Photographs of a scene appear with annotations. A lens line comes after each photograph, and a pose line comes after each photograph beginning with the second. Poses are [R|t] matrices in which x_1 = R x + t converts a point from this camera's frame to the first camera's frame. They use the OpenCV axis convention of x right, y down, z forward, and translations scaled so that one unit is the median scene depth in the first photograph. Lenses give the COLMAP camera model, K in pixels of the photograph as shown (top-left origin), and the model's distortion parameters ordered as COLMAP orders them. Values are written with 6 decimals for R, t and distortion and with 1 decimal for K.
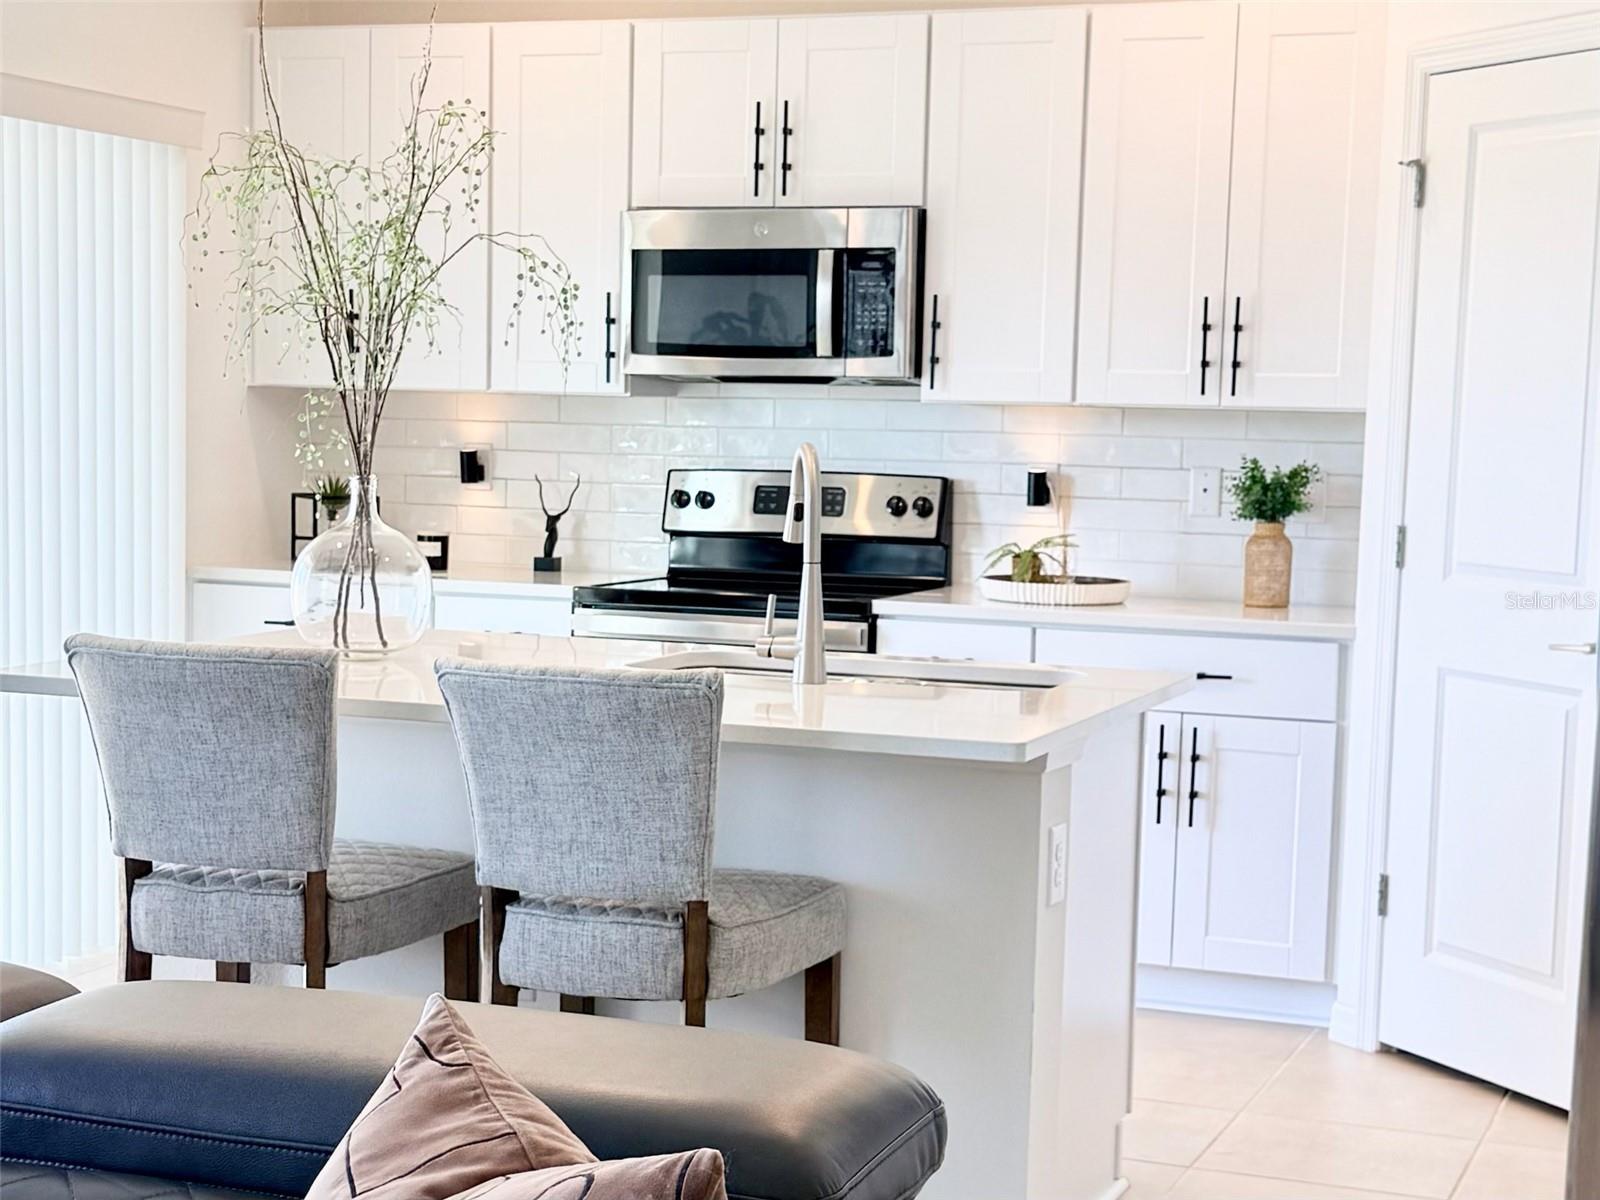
lens RADIAL K [[2820.5, 0, 799.4], [0, 2820.5, 711.8], [0, 0, 1]] dist [0.107722, -0.089589]
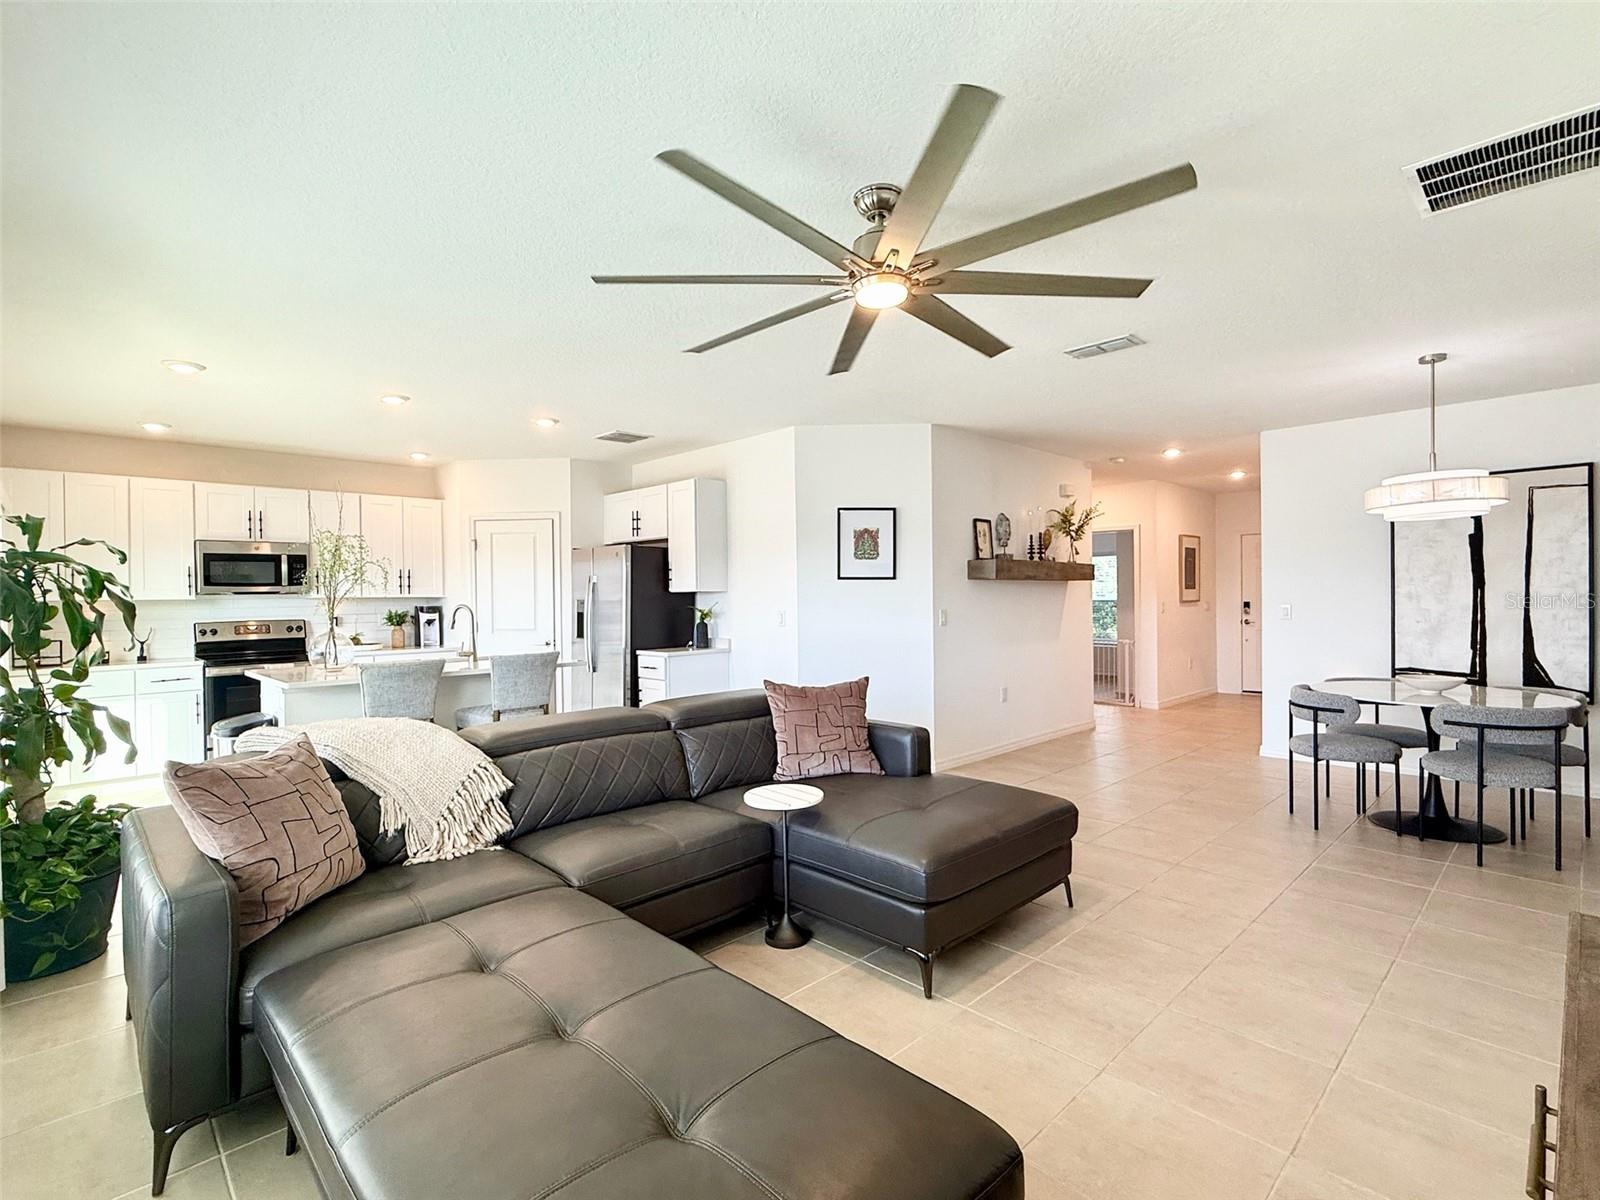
lens RADIAL K [[762.3, 0, 795.3], [0, 762.3, 595.0], [0, 0, 1]] dist [-0.000451, -0.000136]
pose [[0.433975, -0.027078, 0.900518, -0.550746], [0.124412, 0.991773, -0.030135, -0.010533], [-0.892293, 0.125113, 0.433774, 0.054342]]
